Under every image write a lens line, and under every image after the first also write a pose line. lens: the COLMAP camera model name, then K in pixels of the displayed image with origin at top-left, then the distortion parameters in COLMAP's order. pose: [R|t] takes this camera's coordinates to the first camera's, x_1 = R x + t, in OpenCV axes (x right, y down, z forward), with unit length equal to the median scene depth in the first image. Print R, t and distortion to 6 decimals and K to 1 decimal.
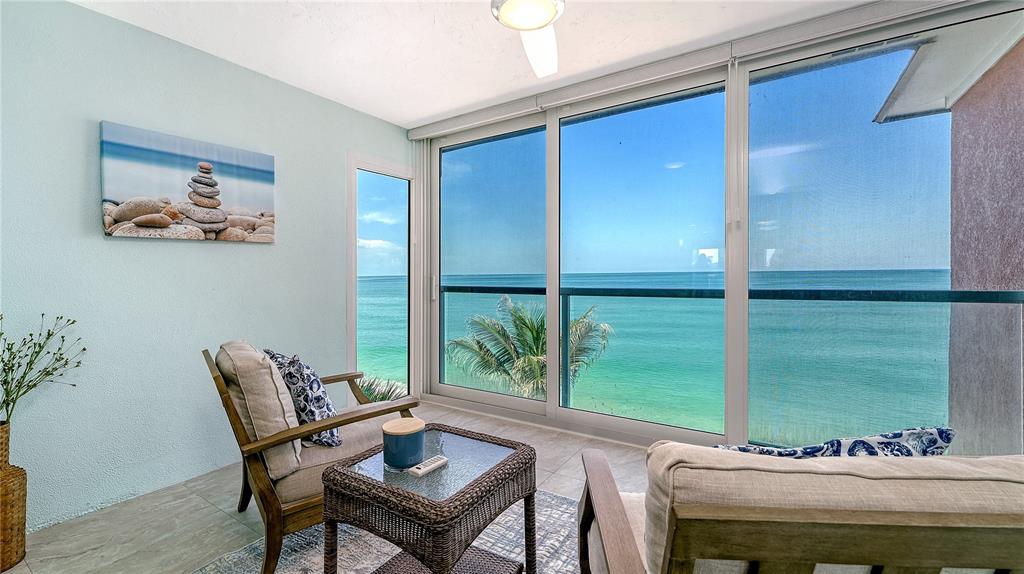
lens RADIAL K [[428.9, 0, 510.0], [0, 428.9, 280.8], [0, 0, 1]] dist [0.000994, 0.000011]
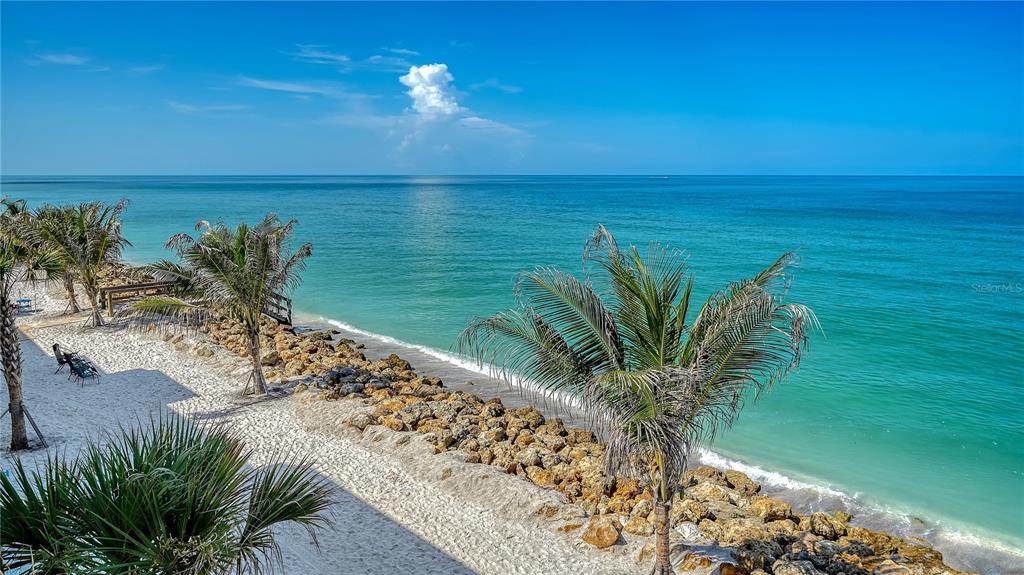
lens RADIAL K [[734.5, 0, 513.4], [0, 734.5, 285.4], [0, 0, 1]] dist [0.007337, 0.001270]
pose [[0.976251, 0.044844, -0.211952, 0.466729], [-0.016412, 0.990839, 0.134045, -0.076723], [0.216022, -0.127383, 0.968043, 1.069492]]
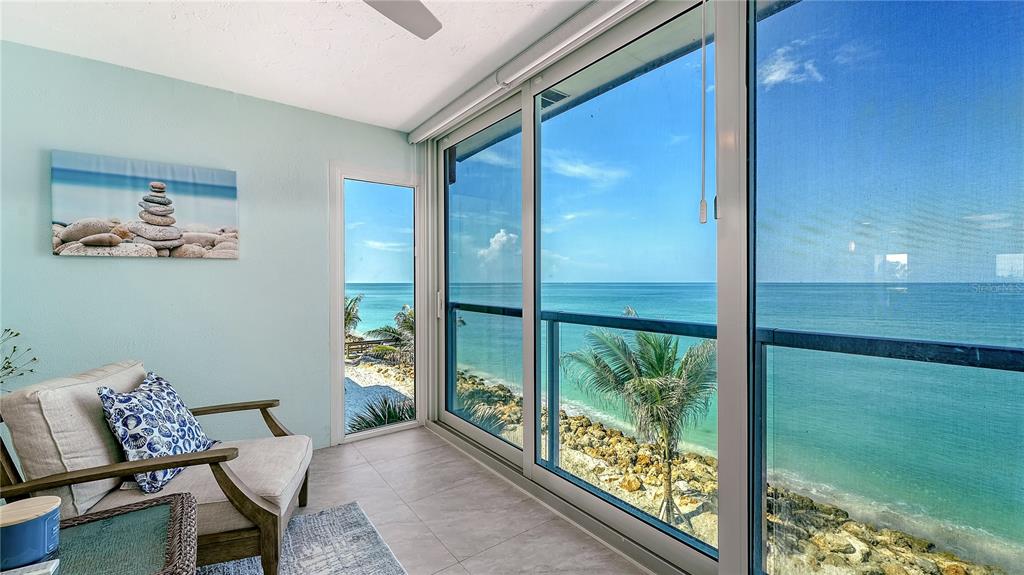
lens RADIAL K [[428.9, 0, 510.5], [0, 428.9, 286.1], [0, 0, 1]] dist [0.000994, 0.000011]
pose [[0.939137, 0.013010, -0.343295, 0.438908], [-0.014915, 0.999885, -0.002908, -0.034767], [0.343218, 0.007851, 0.939223, 0.321204]]
